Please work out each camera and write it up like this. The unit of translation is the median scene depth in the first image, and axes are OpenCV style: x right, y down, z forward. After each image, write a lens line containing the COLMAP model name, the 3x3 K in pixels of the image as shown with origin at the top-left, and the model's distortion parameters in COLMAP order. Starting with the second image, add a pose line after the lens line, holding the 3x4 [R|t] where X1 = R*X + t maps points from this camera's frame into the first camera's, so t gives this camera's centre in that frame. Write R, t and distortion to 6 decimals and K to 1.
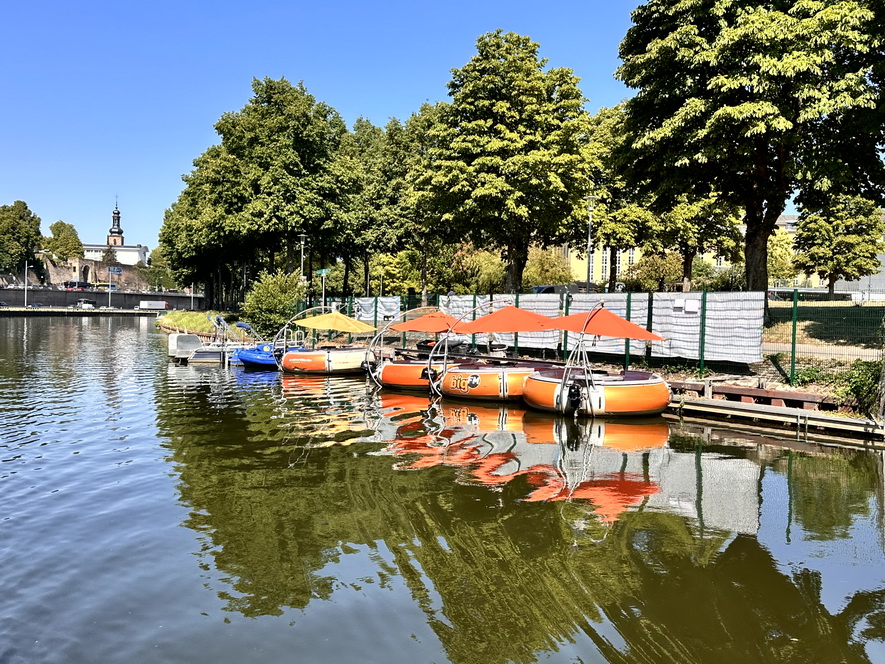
lens RADIAL K [[897.2, 0, 442.9], [0, 897.2, 331.0], [0, 0, 1]] dist [0.011864, 0.000000]
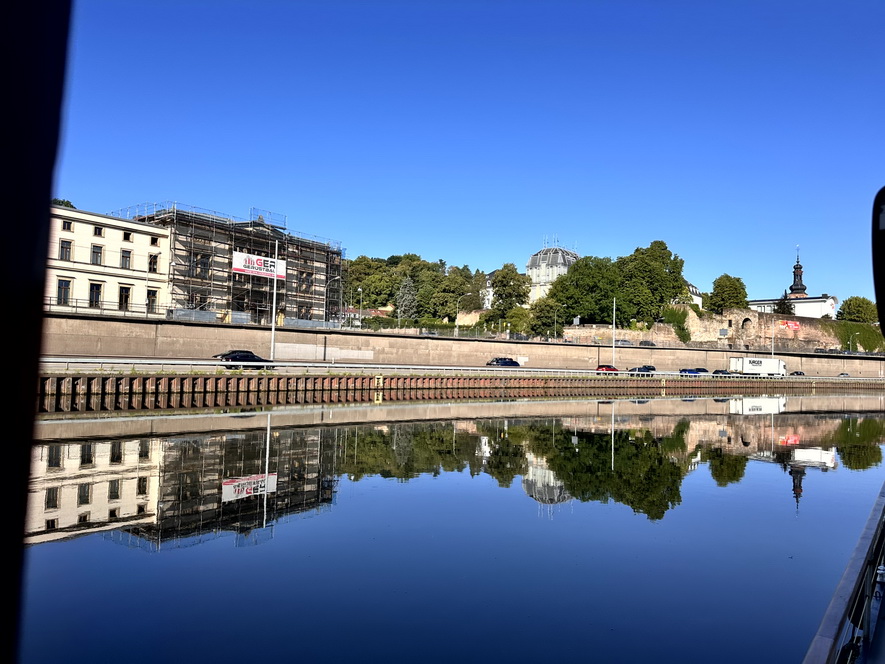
lens RADIAL K [[624.8, 0, 443.4], [0, 624.8, 332.2], [0, 0, 1]] dist [0.002284, -0.002662]
pose [[0.628288, -0.048556, -0.776464, -0.125353], [-0.027802, 0.996012, -0.084782, -0.006138], [0.777484, 0.074855, 0.624432, 0.406490]]
